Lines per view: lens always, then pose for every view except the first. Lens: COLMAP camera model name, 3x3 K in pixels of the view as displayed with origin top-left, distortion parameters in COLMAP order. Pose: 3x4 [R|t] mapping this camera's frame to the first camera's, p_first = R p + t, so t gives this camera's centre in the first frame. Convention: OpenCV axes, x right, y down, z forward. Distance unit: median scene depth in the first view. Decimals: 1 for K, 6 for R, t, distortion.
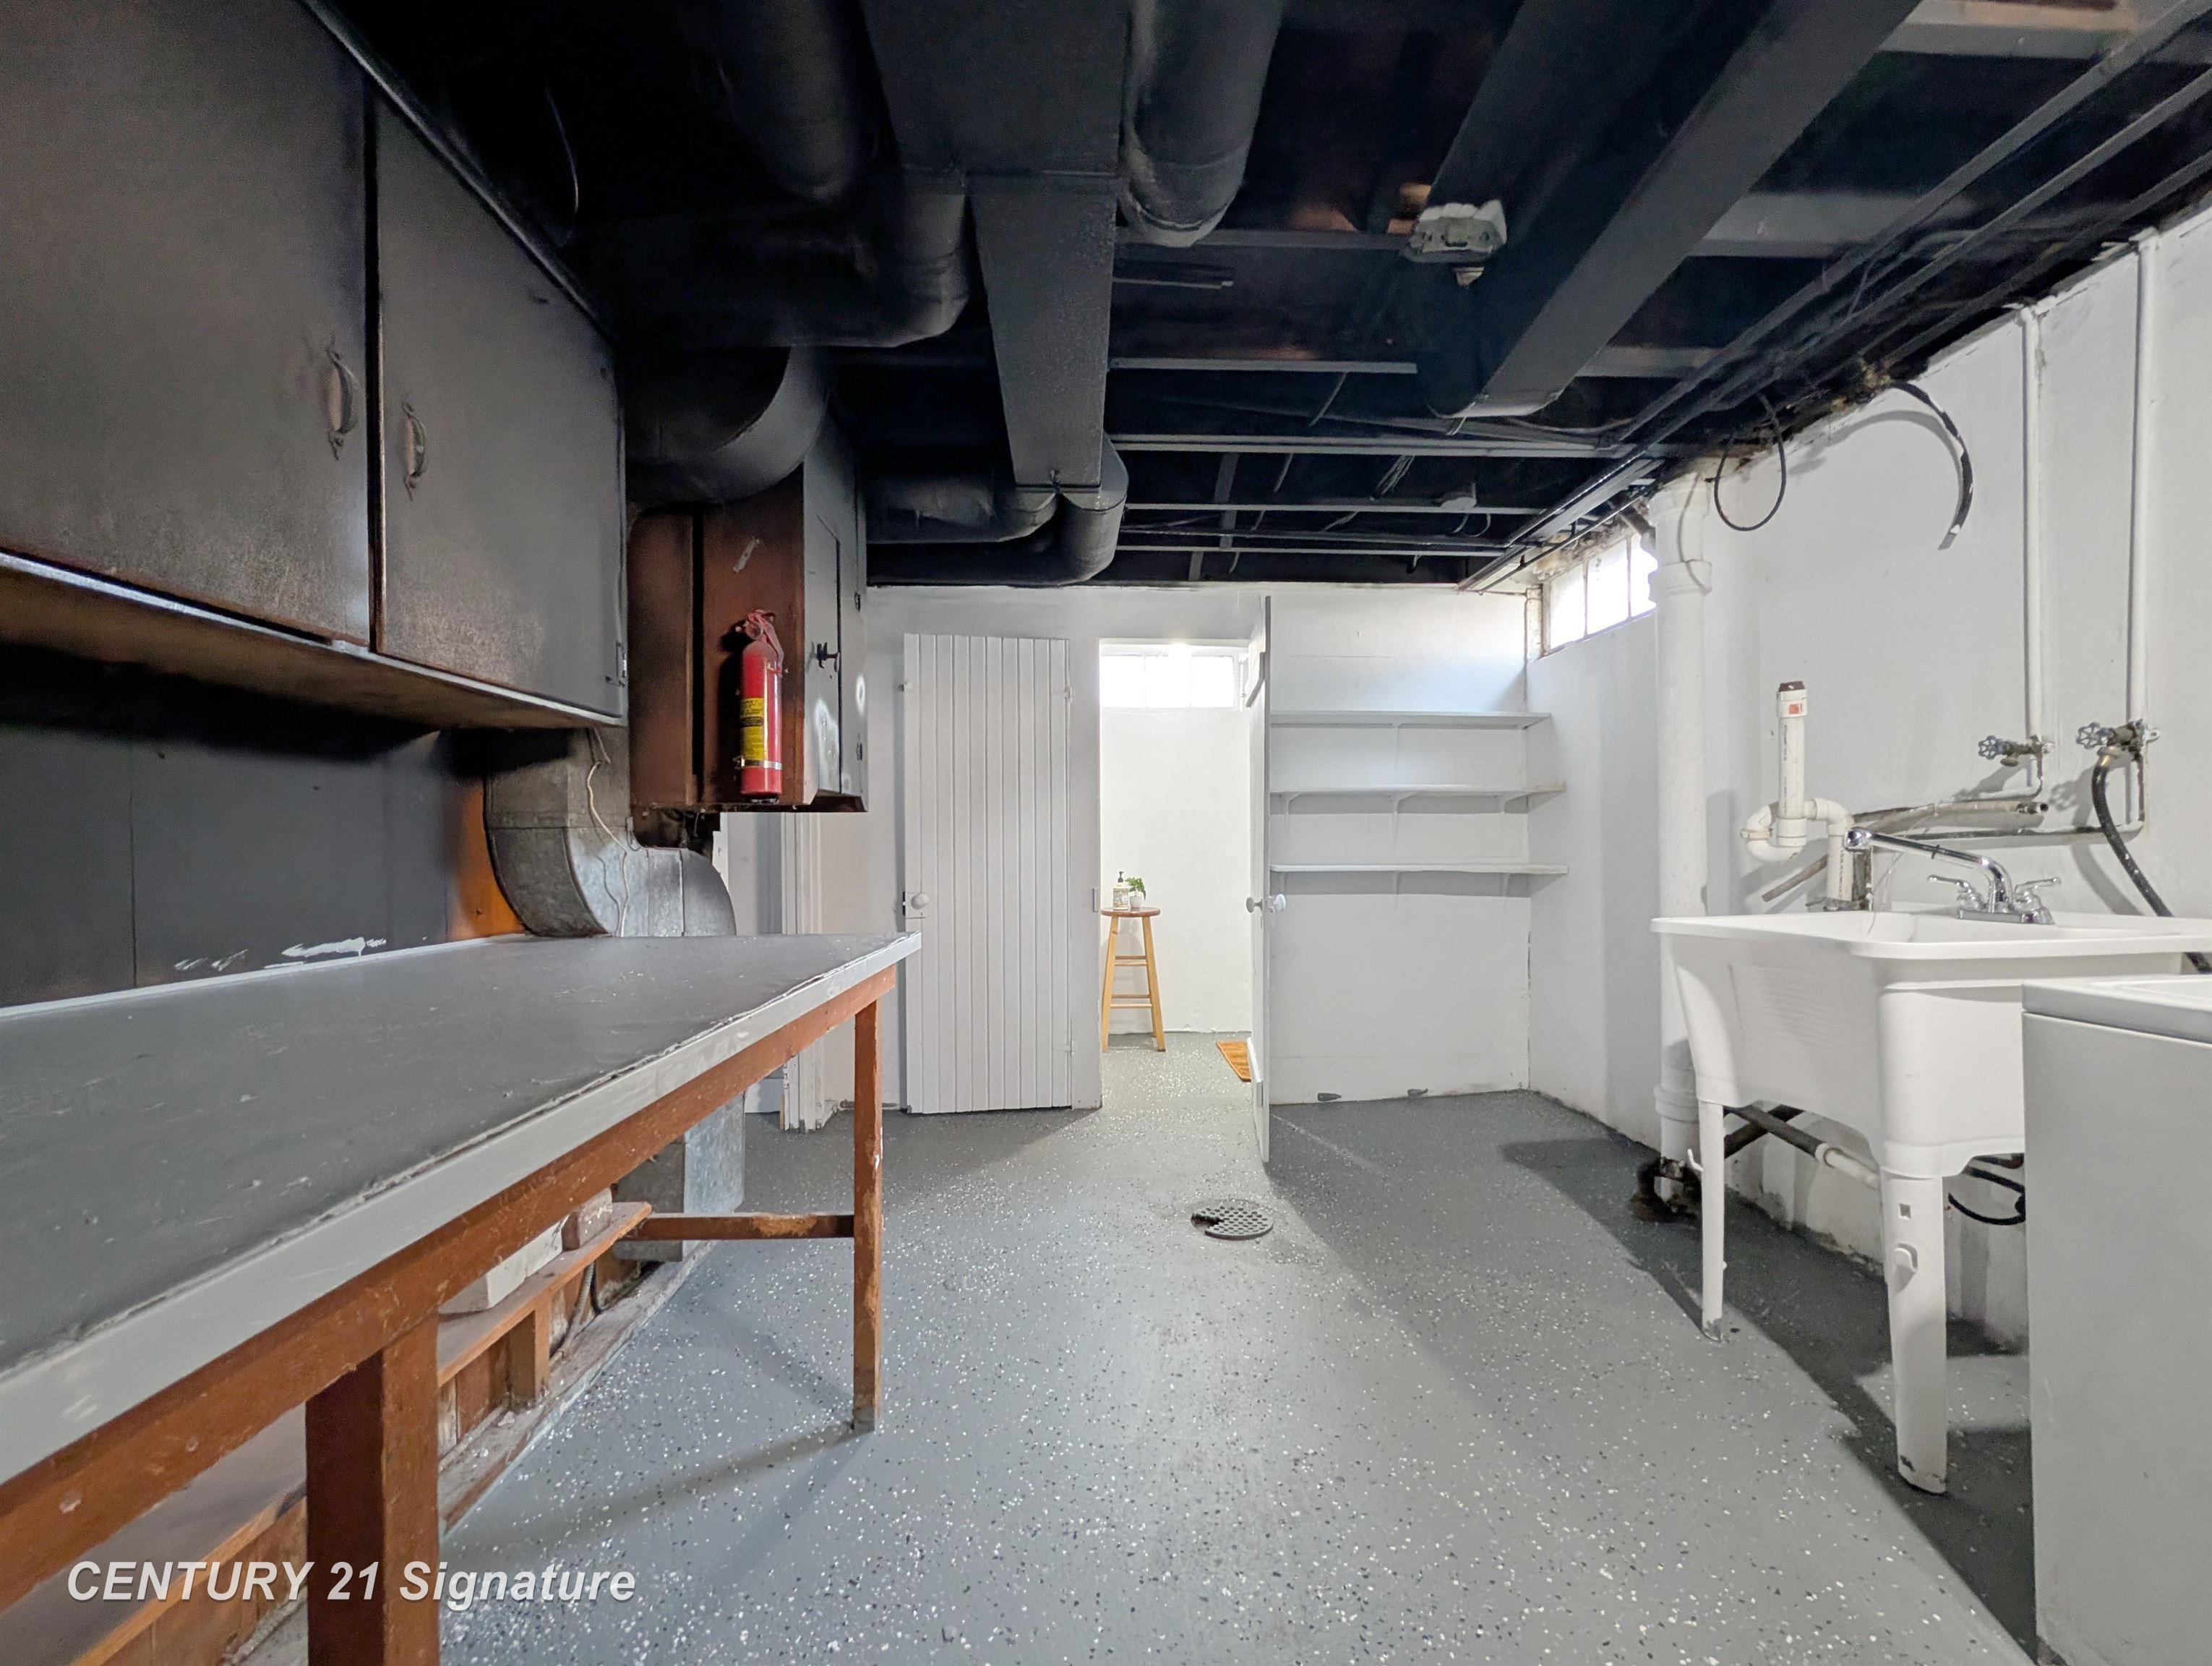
lens RADIAL K [[868.0, 0, 1106.0], [0, 868.0, 833.0], [0, 0, 1]] dist [-0.001021, -0.000164]
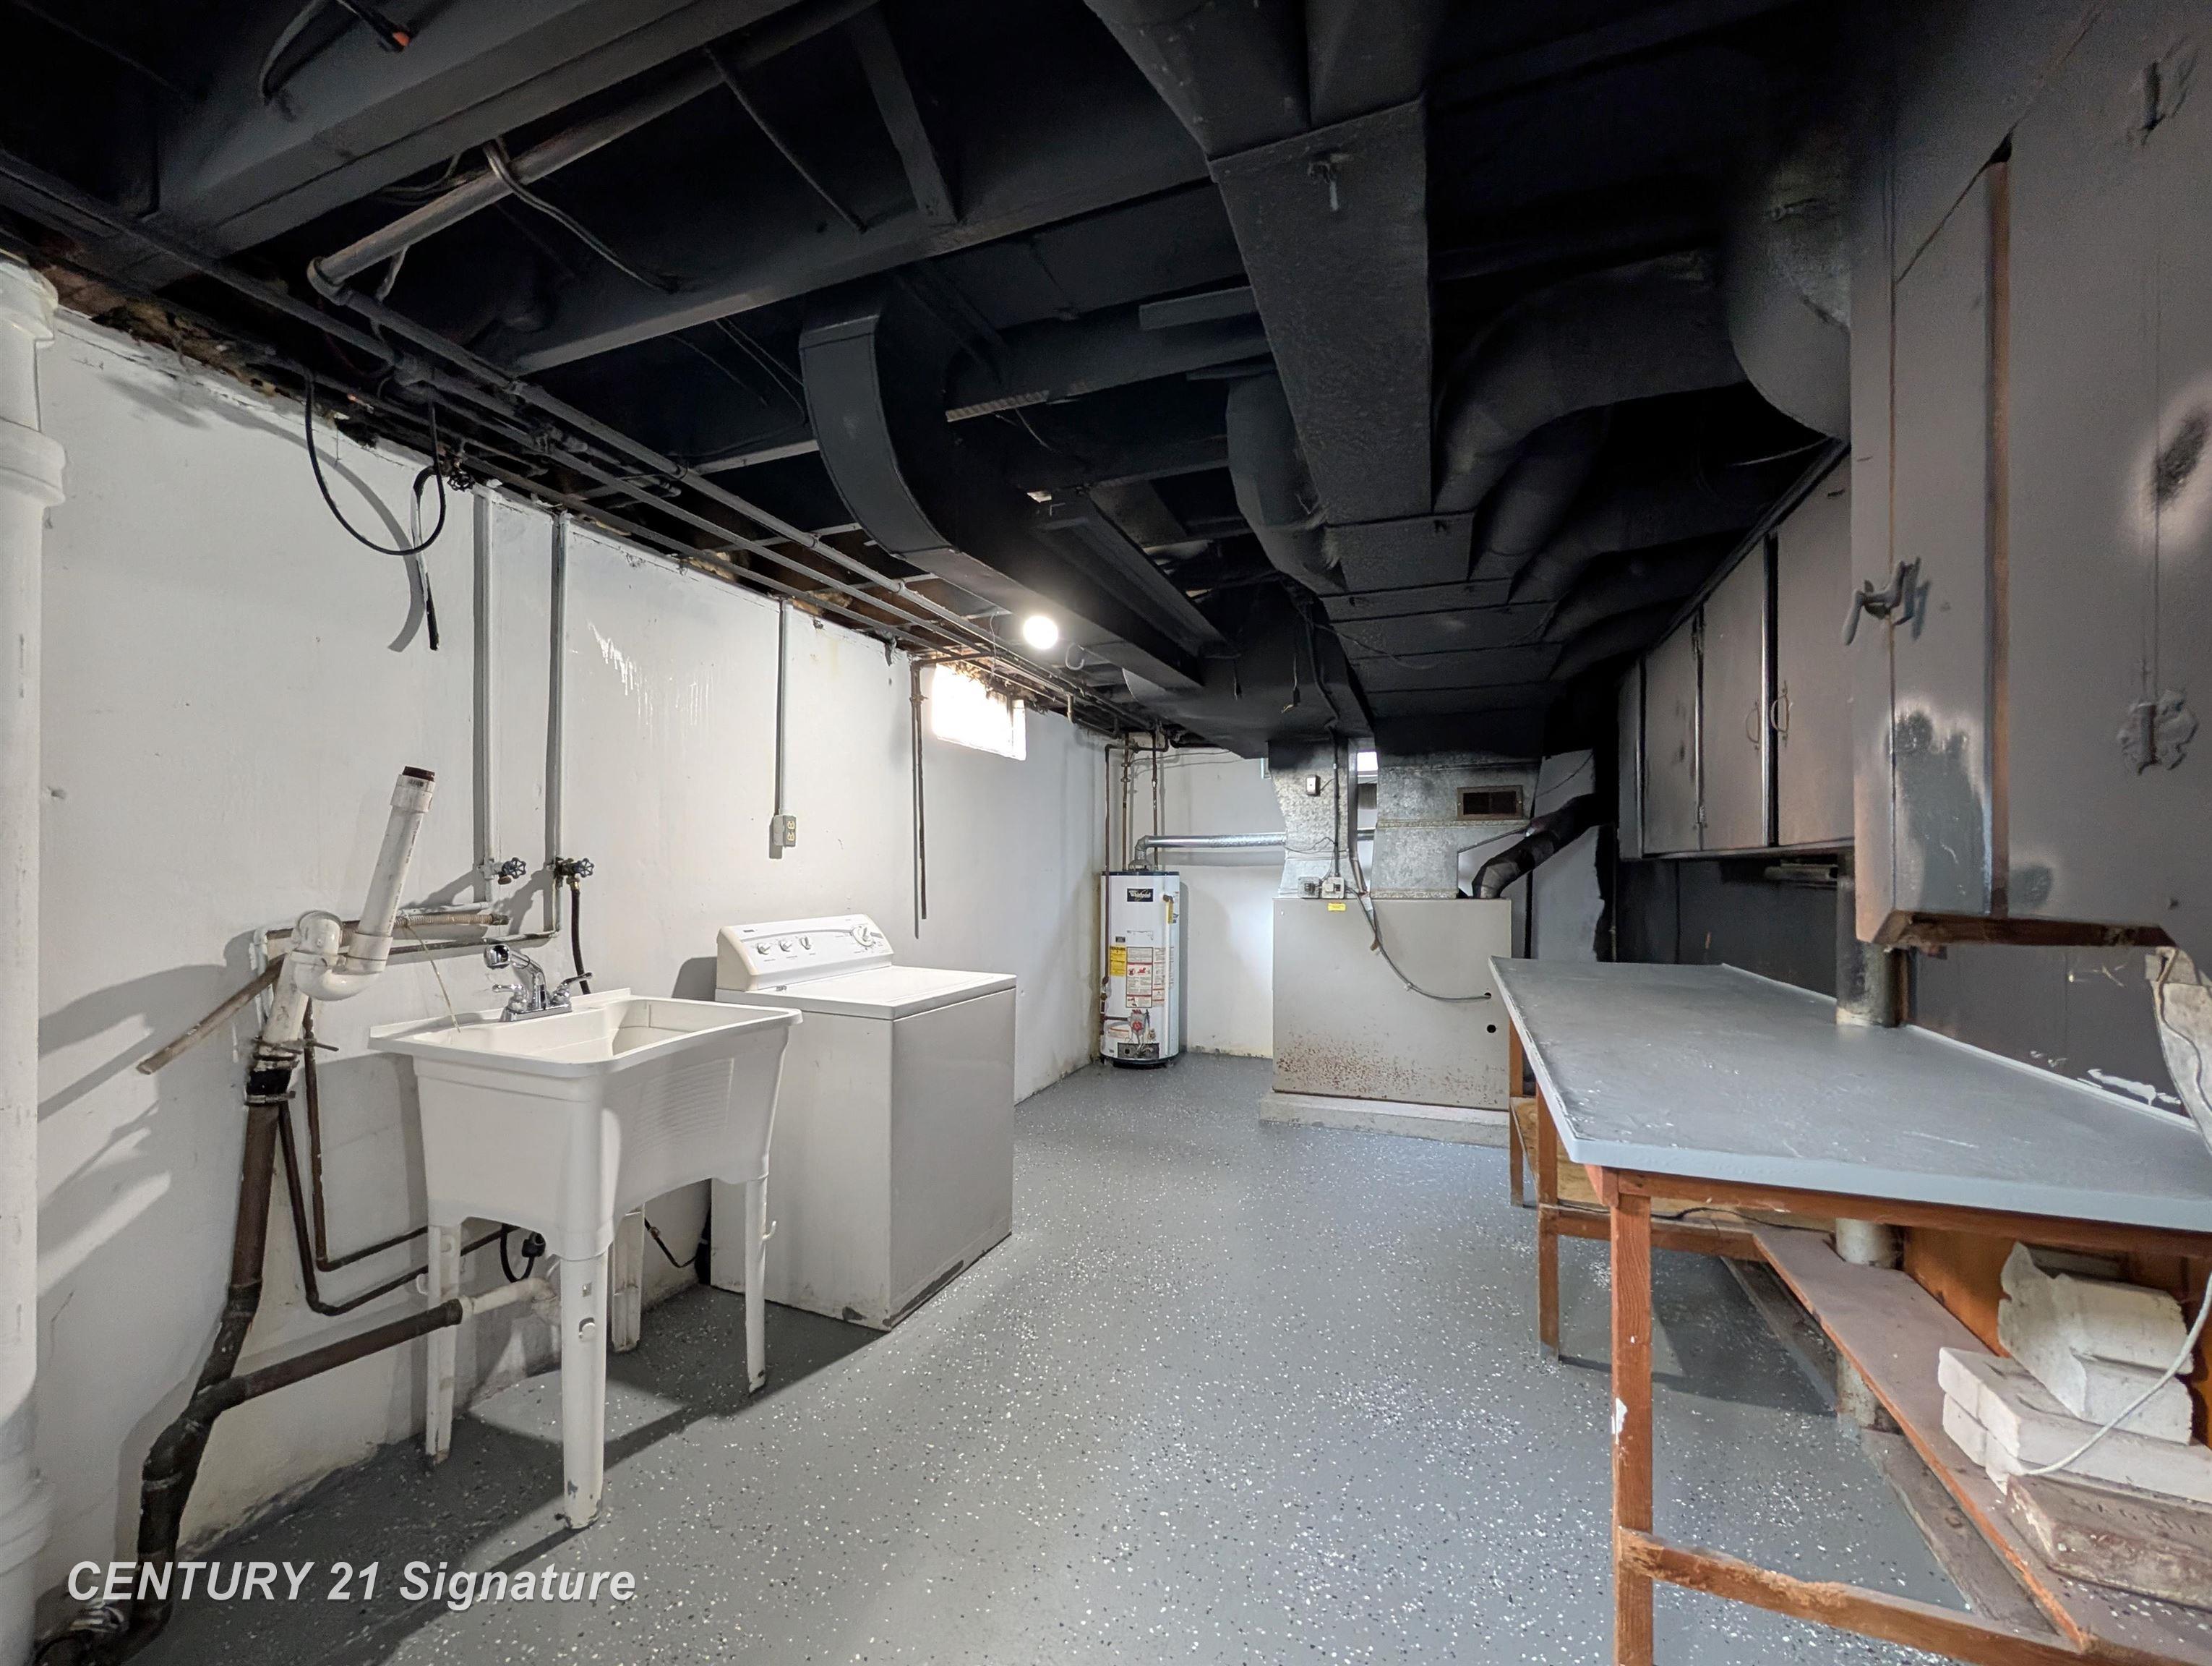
lens RADIAL K [[868.0, 0, 1106.0], [0, 868.0, 833.0], [0, 0, 1]] dist [-0.001021, -0.000164]
pose [[-0.923243, 0.025386, 0.383378, -0.164355], [0.001618, 0.998063, -0.062192, -0.081915], [-0.384214, -0.056798, -0.921495, 2.010232]]
